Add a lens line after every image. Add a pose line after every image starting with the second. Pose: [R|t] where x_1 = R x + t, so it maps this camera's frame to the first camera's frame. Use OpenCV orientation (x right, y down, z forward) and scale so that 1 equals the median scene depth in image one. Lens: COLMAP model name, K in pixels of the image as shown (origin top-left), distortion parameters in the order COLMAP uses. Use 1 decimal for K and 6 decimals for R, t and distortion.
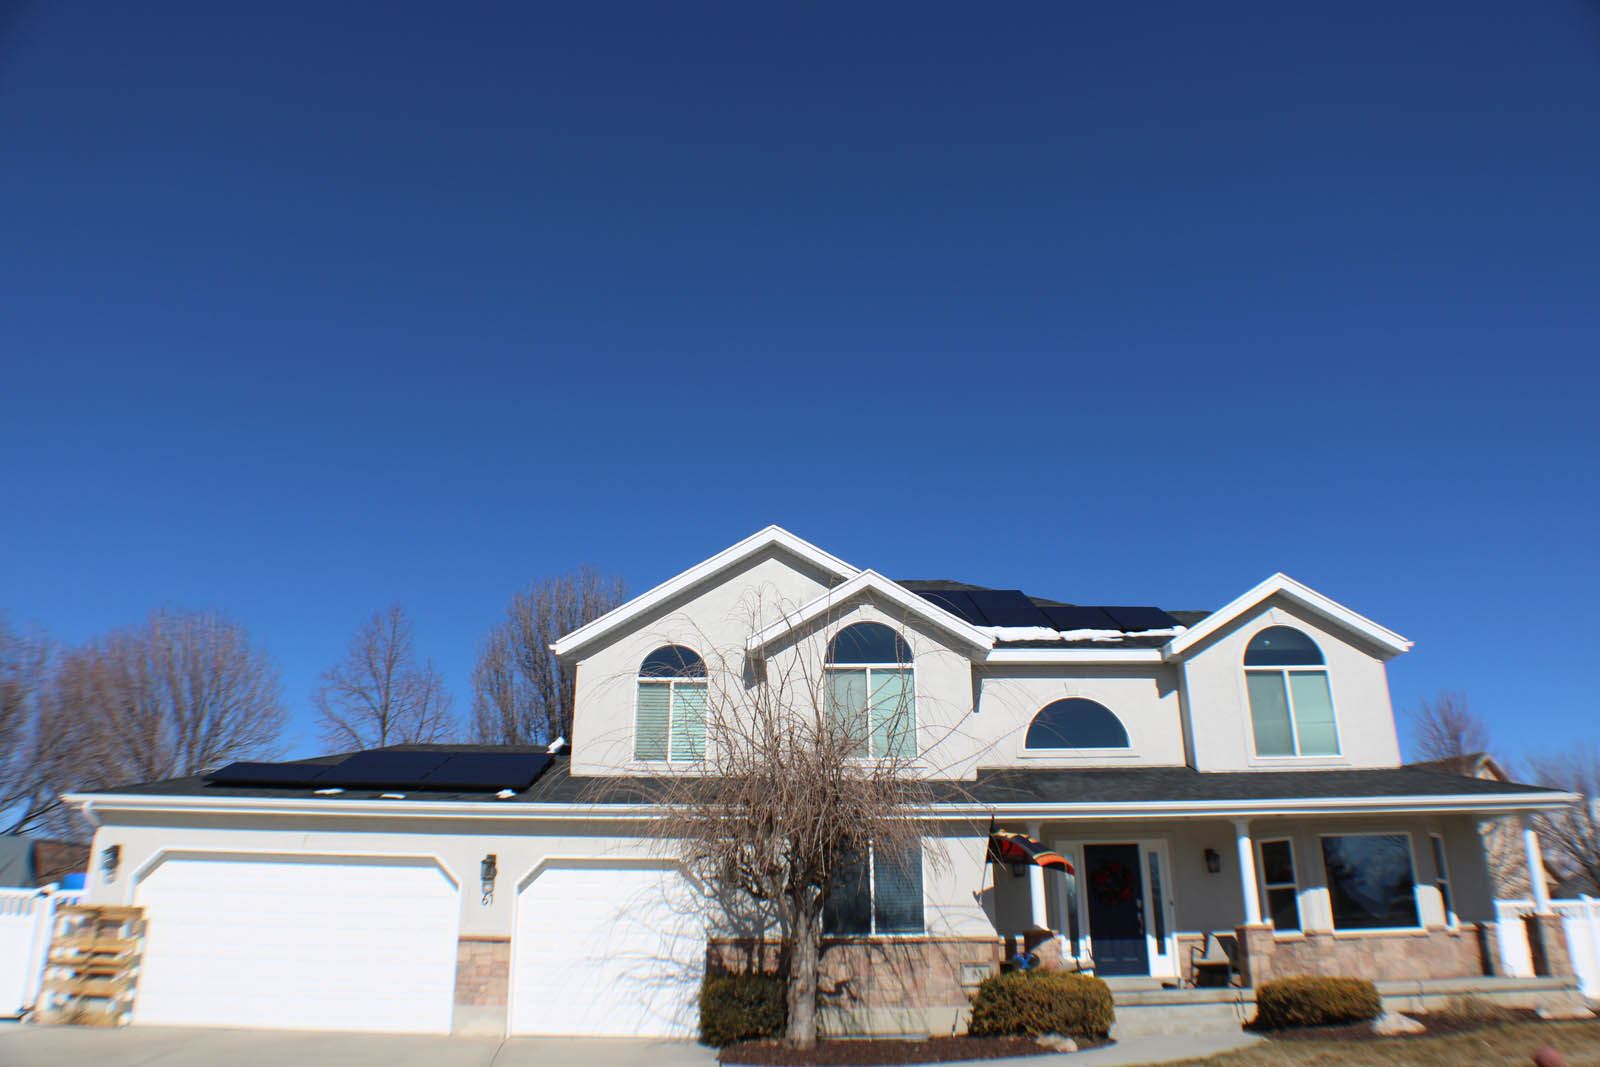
lens RADIAL K [[1144.5, 0, 794.7], [0, 1144.5, 530.5], [0, 0, 1]] dist [-0.122323, 0.038770]
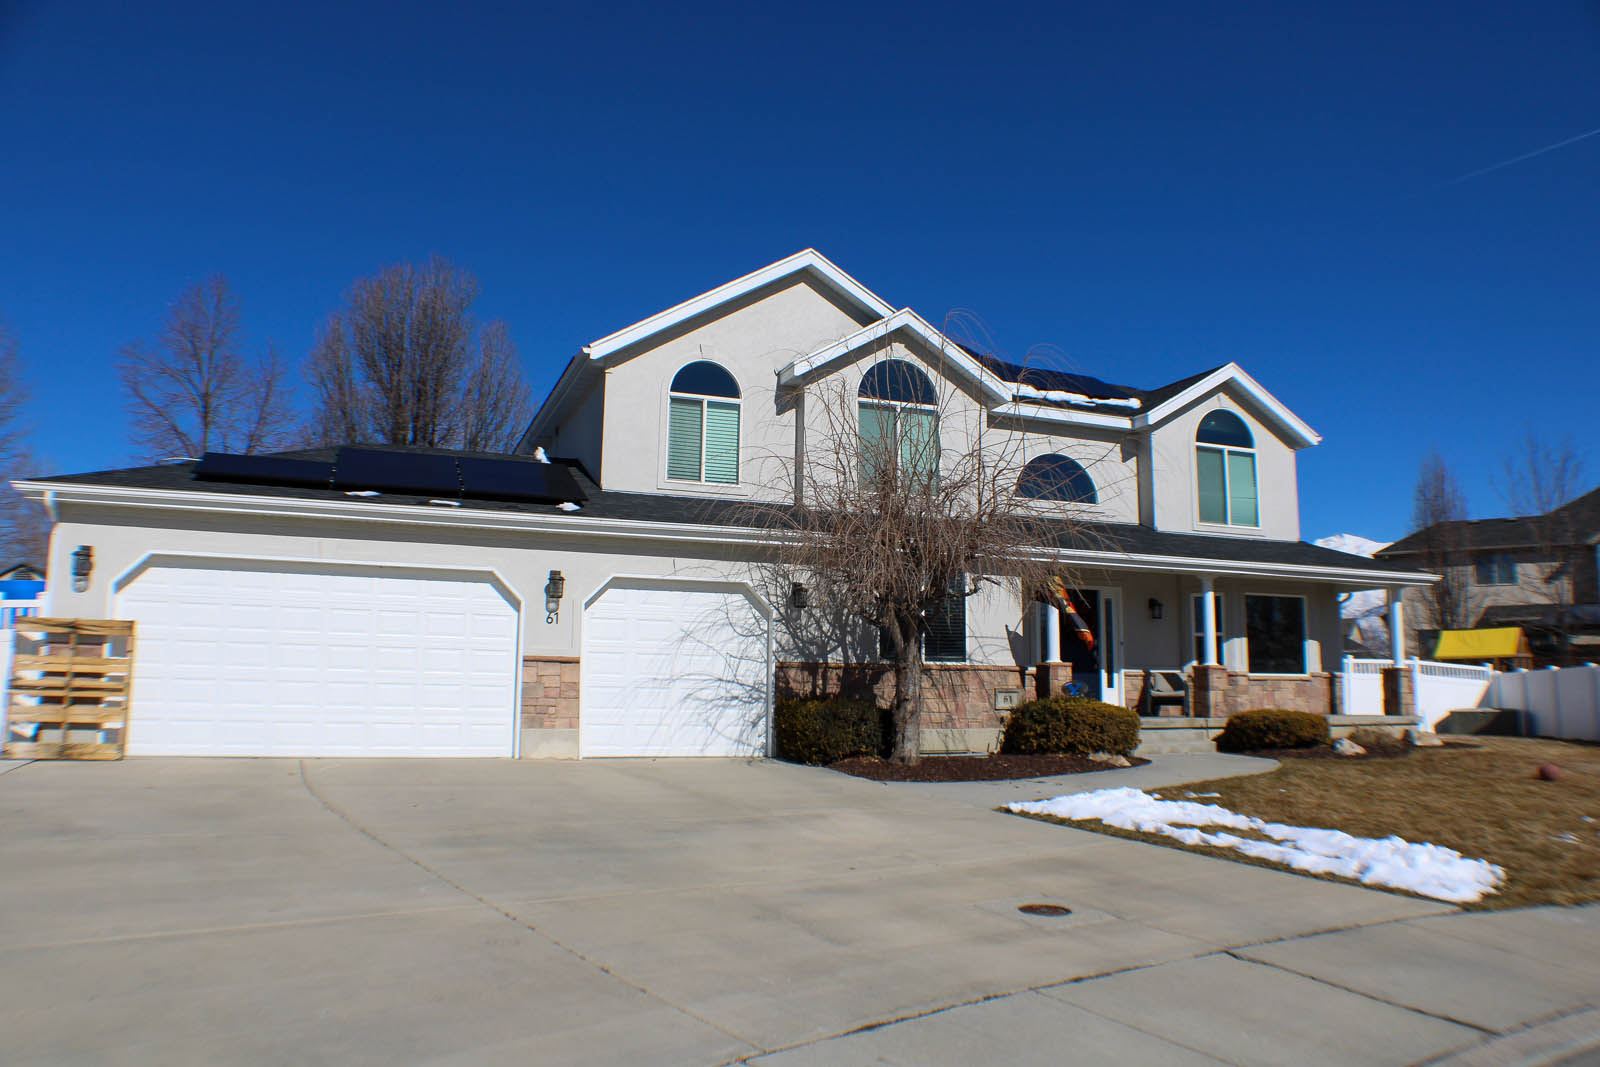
lens RADIAL K [[1144.5, 0, 801.3], [0, 1144.5, 526.7], [0, 0, 1]] dist [-0.122323, 0.038770]
pose [[0.936197, 0.063550, 0.345684, -0.403181], [-0.140199, 0.969408, 0.201477, 0.035783], [-0.322305, -0.237086, 0.916466, 0.084002]]
